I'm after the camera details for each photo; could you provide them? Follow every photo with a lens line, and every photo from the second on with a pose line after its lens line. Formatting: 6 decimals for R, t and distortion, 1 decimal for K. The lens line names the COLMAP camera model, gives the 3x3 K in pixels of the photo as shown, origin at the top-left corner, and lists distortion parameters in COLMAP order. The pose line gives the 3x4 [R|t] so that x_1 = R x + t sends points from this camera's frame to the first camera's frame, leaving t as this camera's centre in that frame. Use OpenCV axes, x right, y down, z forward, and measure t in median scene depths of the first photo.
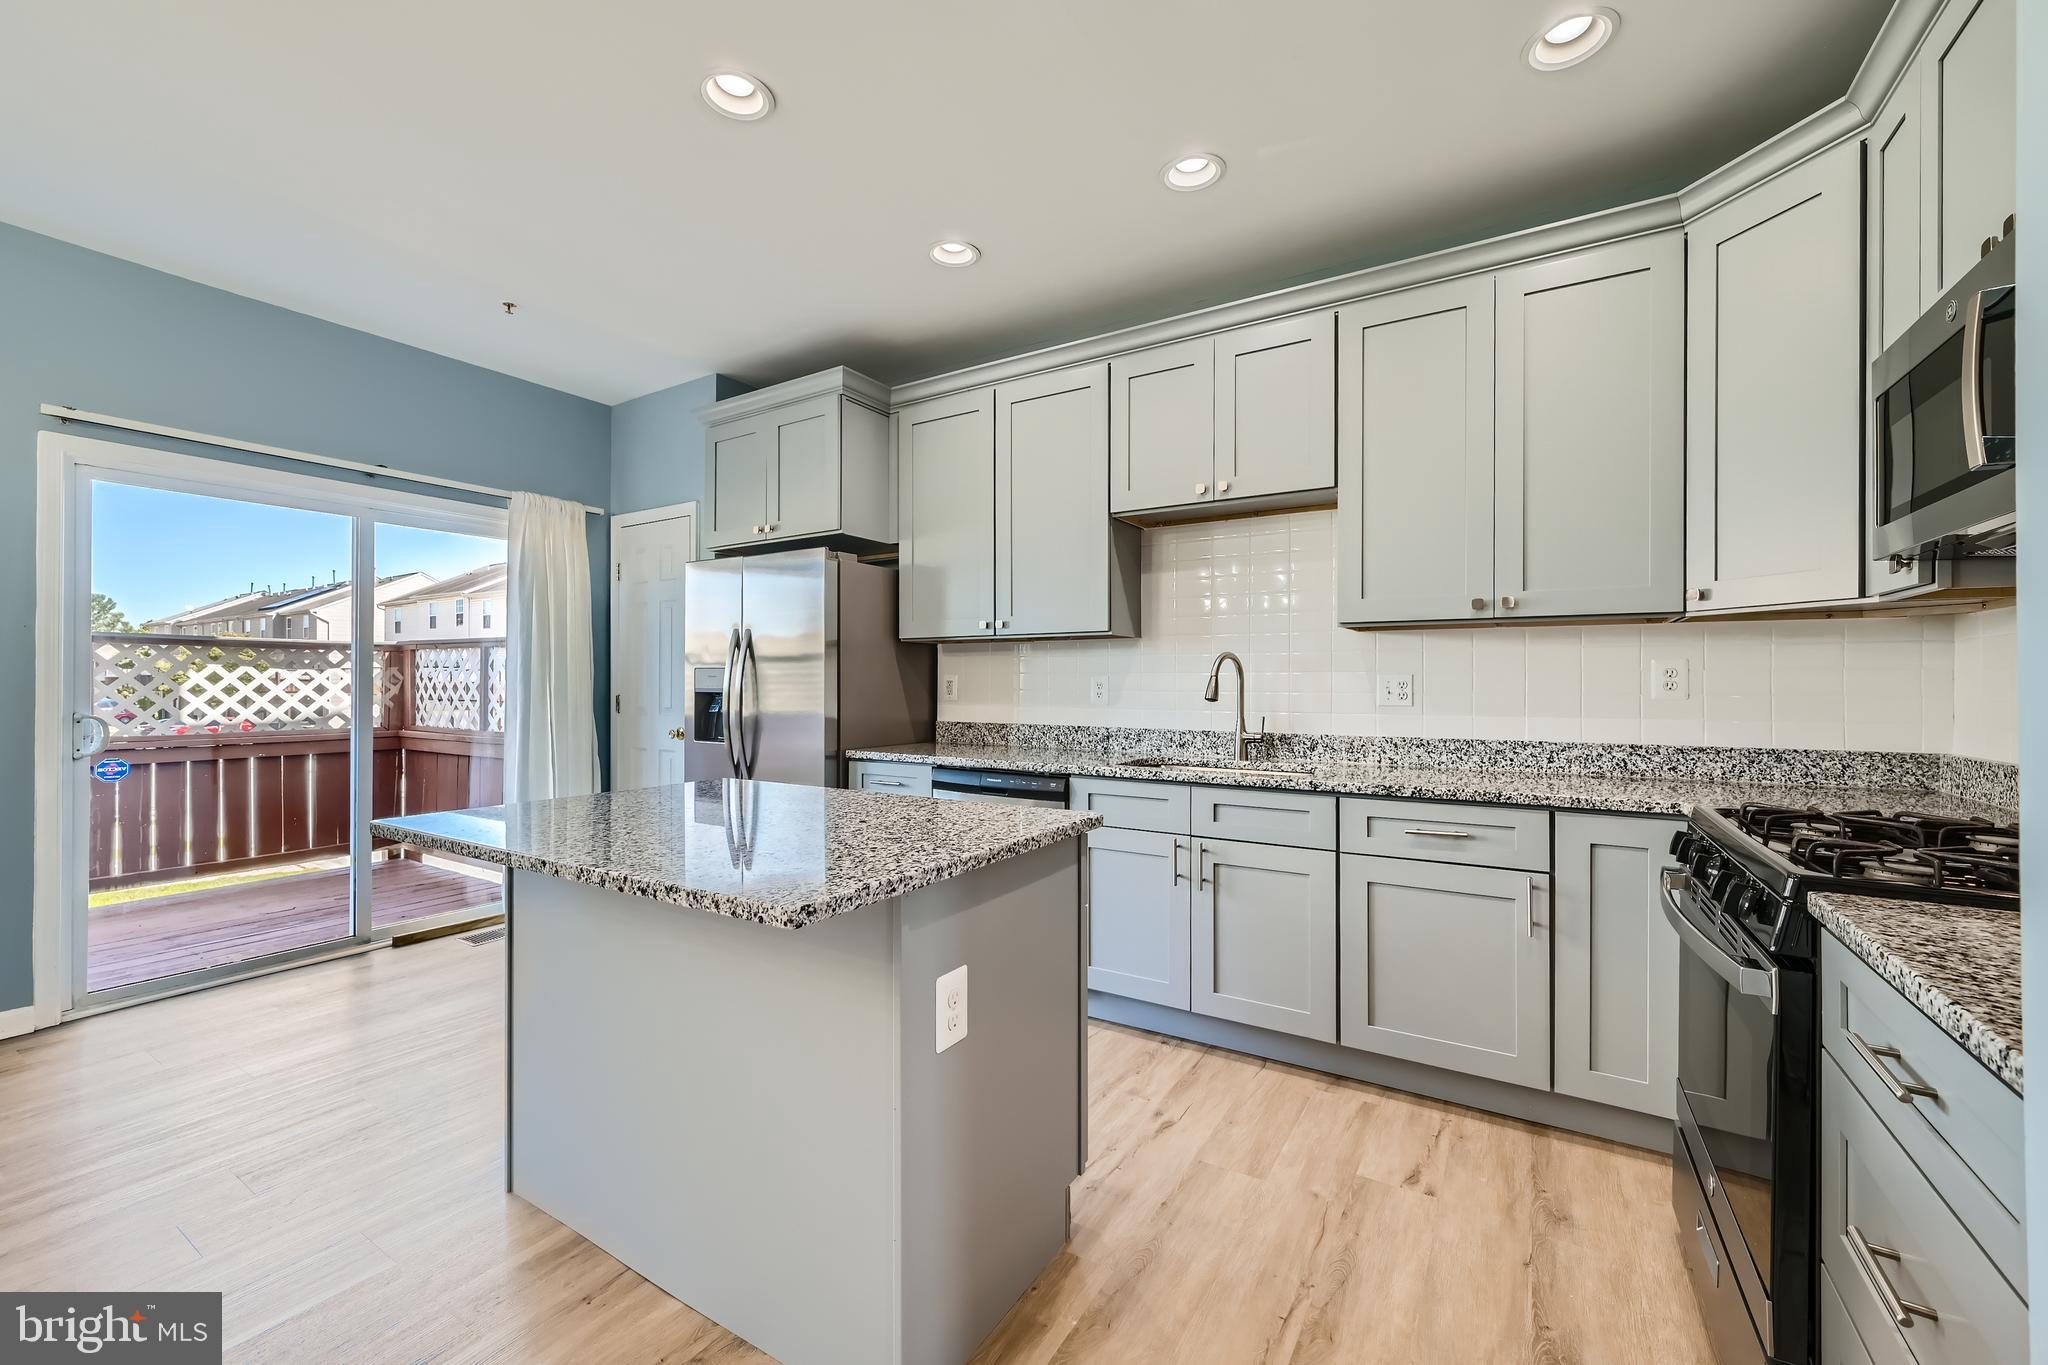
lens RADIAL K [[808.1, 0, 1014.1], [0, 808.1, 677.7], [0, 0, 1]] dist [-0.000363, 0.000055]
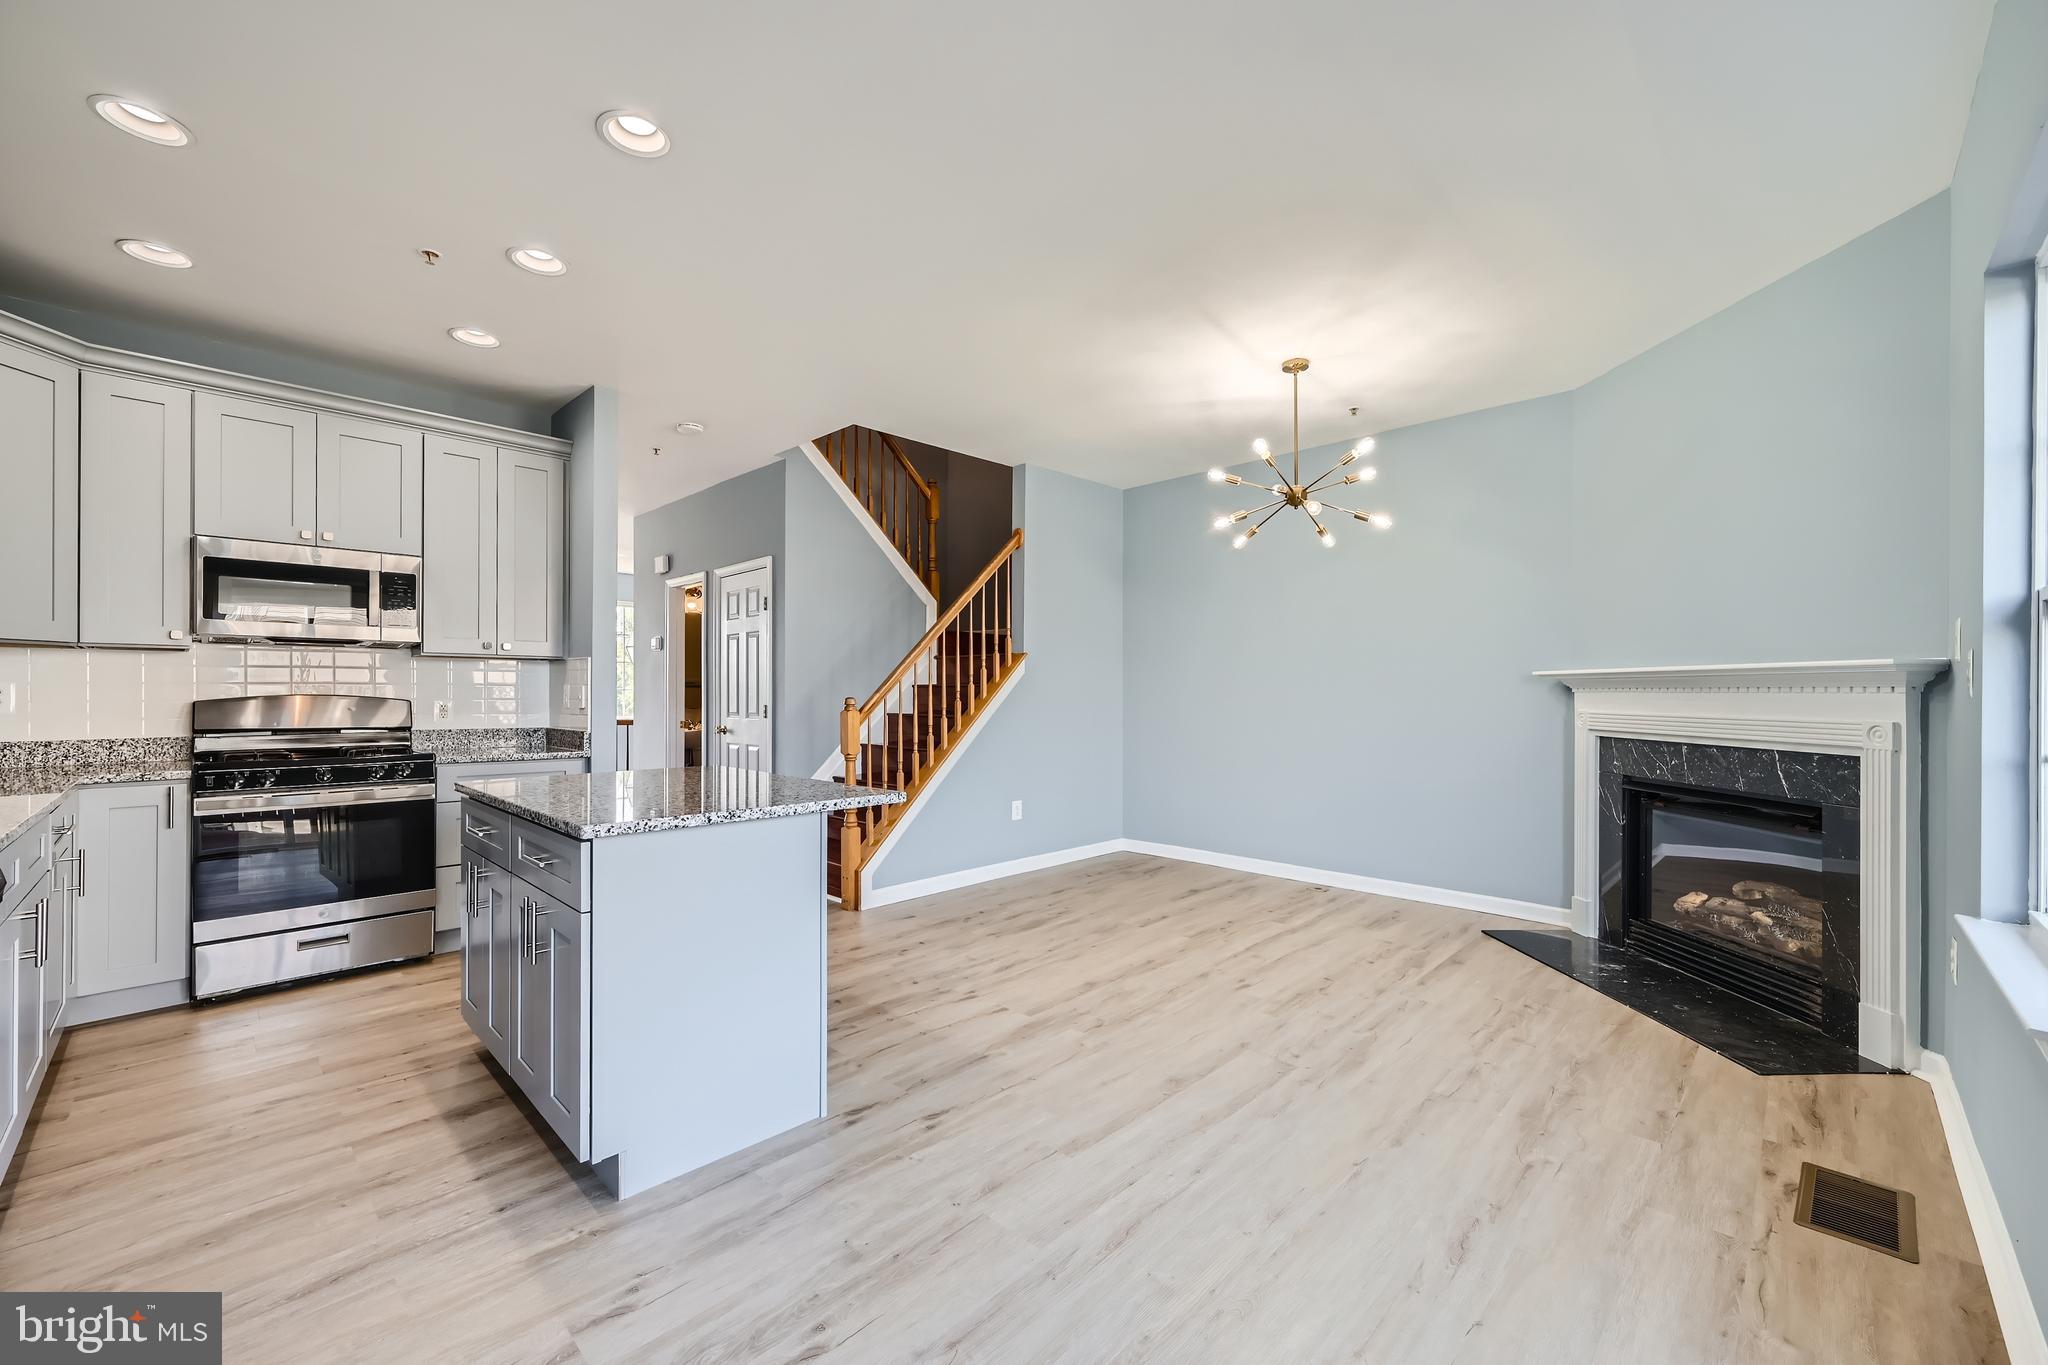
lens RADIAL K [[826.9, 0, 1023.8], [0, 826.9, 695.4], [0, 0, 1]] dist [0.001219, 0.000198]
pose [[-0.975243, -0.003145, 0.221112, -0.808064], [-0.003110, 0.999995, 0.000508, 0.002072], [-0.221112, -0.000192, -0.975248, 1.454405]]
